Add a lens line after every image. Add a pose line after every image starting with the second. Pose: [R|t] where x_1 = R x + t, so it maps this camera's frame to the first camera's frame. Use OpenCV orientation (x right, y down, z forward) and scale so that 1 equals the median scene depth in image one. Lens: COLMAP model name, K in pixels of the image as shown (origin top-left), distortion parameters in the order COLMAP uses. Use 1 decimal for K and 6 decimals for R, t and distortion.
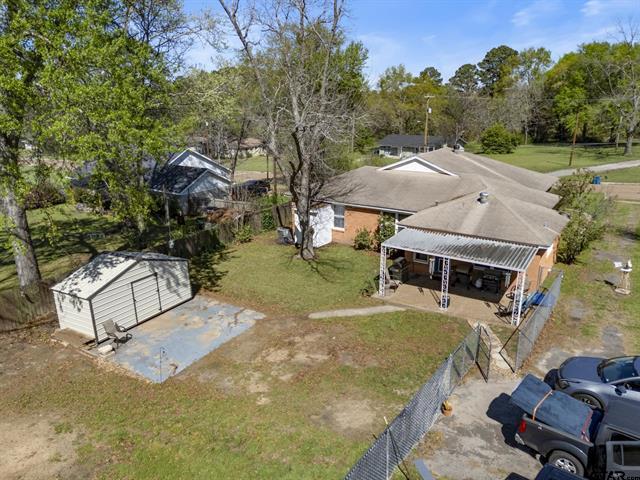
lens RADIAL K [[469.1, 0, 320.0], [0, 469.1, 240.0], [0, 0, 1]] dist [0.083083, -0.070747]
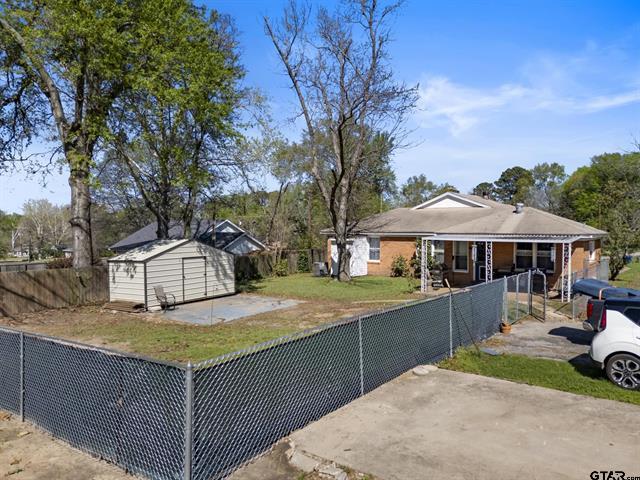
lens RADIAL K [[469.1, 0, 320.0], [0, 469.1, 240.0], [0, 0, 1]] dist [0.083083, -0.070747]
pose [[0.998879, 0.010880, -0.046072, -0.033522], [-0.022598, 0.964775, -0.262103, 0.218195], [0.041598, 0.262850, 0.963939, 0.001567]]
